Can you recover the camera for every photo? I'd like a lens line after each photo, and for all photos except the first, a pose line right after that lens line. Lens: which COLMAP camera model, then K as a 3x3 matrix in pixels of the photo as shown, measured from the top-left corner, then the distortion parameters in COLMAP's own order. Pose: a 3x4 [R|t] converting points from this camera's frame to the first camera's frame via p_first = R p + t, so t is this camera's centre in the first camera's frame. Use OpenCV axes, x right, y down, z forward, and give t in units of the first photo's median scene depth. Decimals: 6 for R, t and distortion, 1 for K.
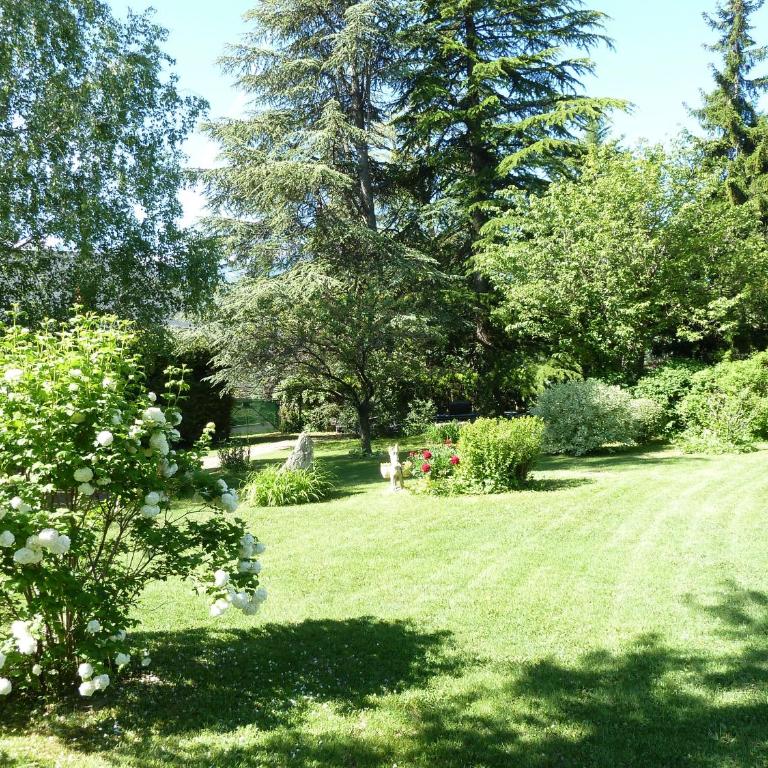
lens RADIAL K [[767.0, 0, 384.0], [0, 767.0, 384.0], [0, 0, 1]] dist [-0.036273, 0.019325]
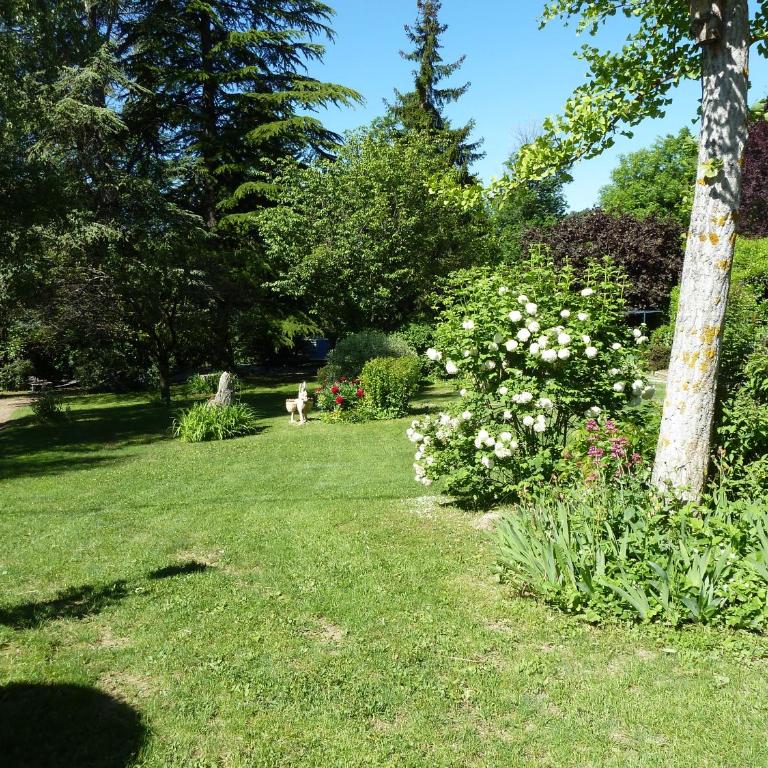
lens RADIAL K [[767.0, 0, 384.0], [0, 767.0, 384.0], [0, 0, 1]] dist [-0.036273, 0.019325]
pose [[0.855372, -0.020333, 0.517615, -0.234134], [-0.004014, 0.998939, 0.045874, 0.014101], [-0.517998, -0.041318, 0.854383, -0.019996]]
